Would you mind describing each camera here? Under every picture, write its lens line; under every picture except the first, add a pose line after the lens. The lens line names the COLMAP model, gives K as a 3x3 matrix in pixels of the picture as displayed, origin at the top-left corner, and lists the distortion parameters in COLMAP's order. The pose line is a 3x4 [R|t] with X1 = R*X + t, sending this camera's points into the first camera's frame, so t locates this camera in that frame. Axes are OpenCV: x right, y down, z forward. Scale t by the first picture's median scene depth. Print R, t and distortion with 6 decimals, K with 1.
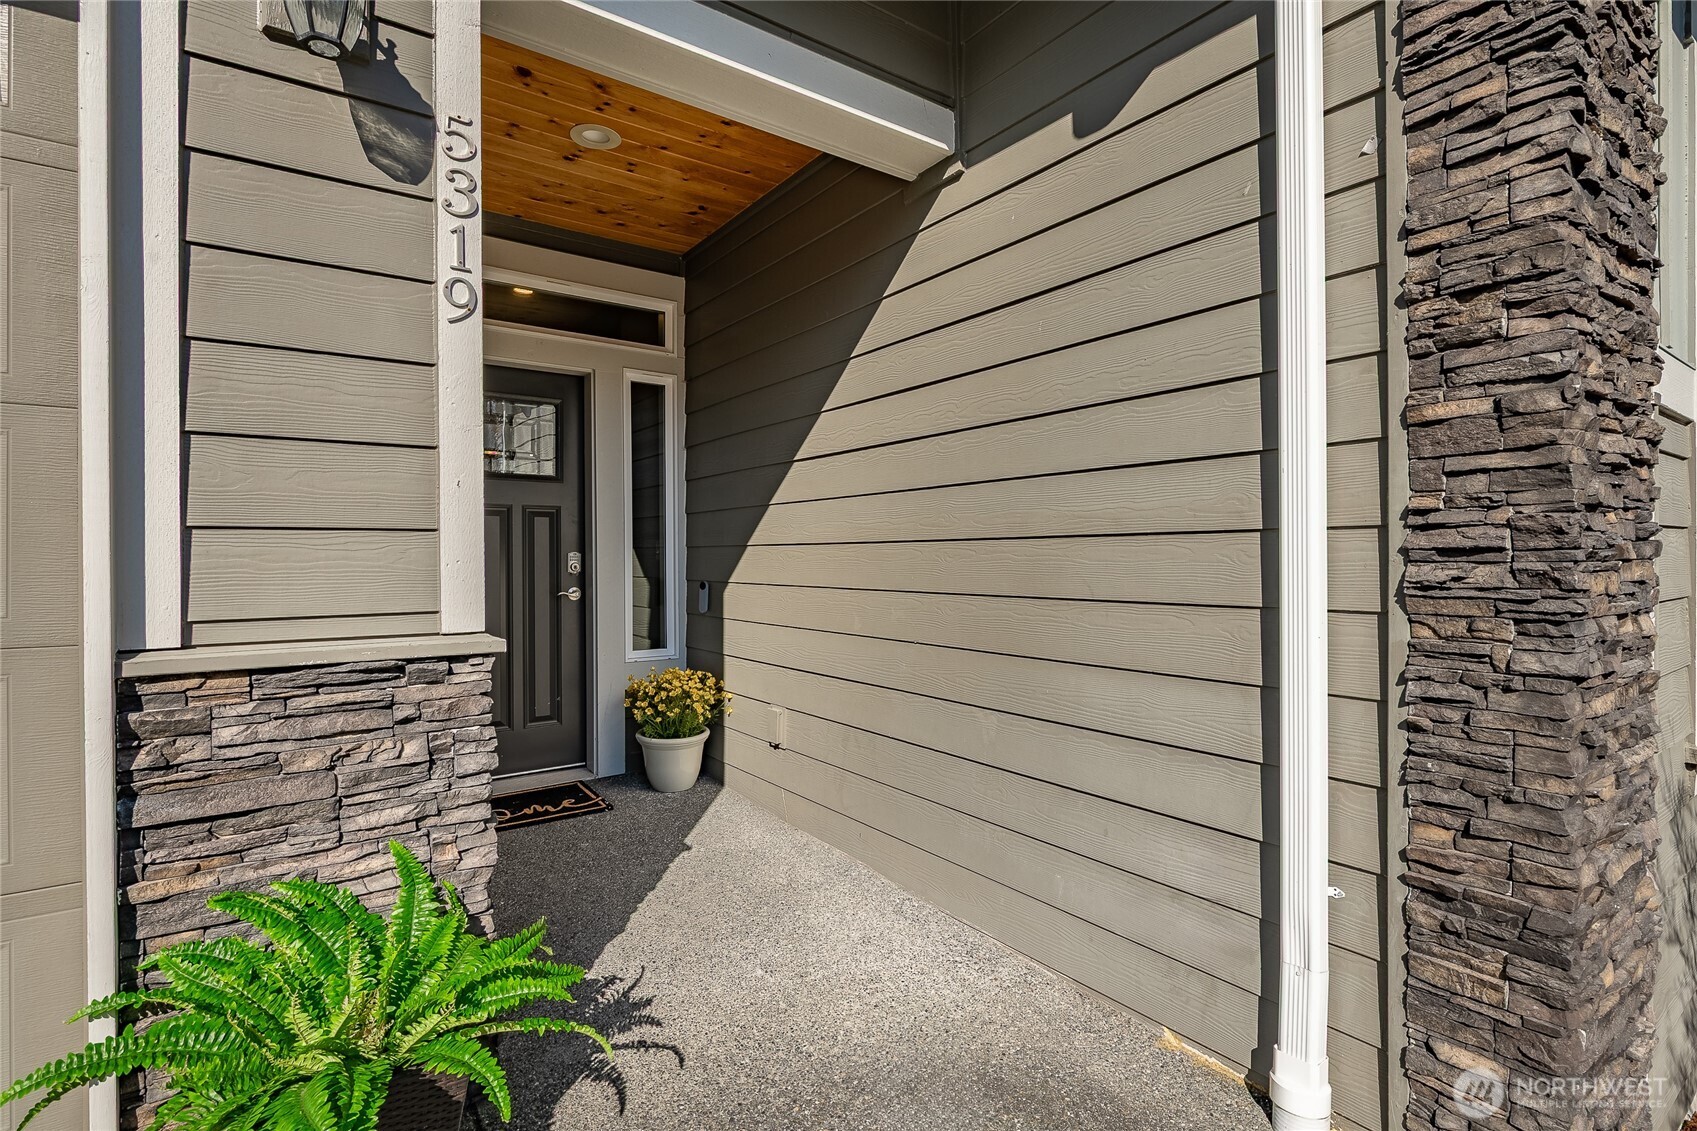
lens RADIAL K [[843.6, 0, 851.5], [0, 843.6, 561.0], [0, 0, 1]] dist [0.003269, 0.000266]
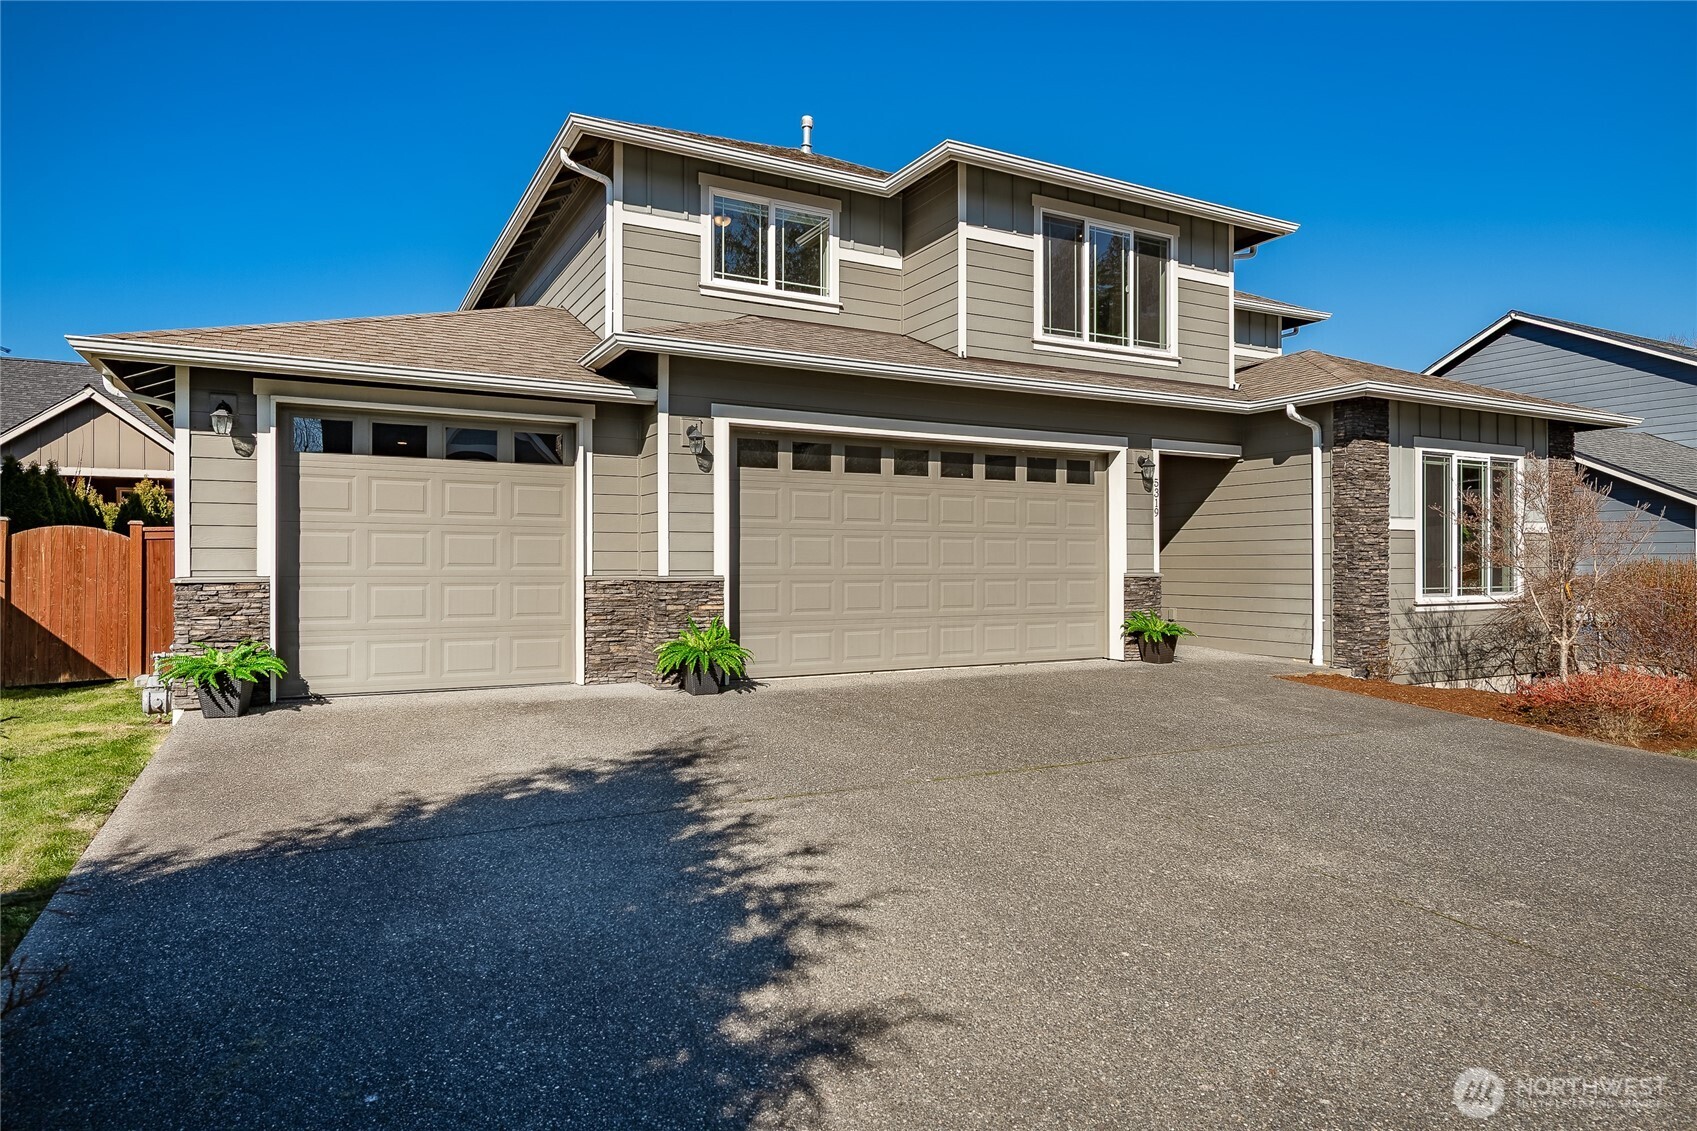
lens RADIAL K [[997.8, 0, 847.5], [0, 997.8, 561.9], [0, 0, 1]] dist [0.001226, 0.000064]
pose [[0.992082, -0.000836, -0.125590, -1.661632], [0.000875, 1.000000, 0.000251, 0.007594], [0.125589, -0.000359, 0.992082, -5.750068]]
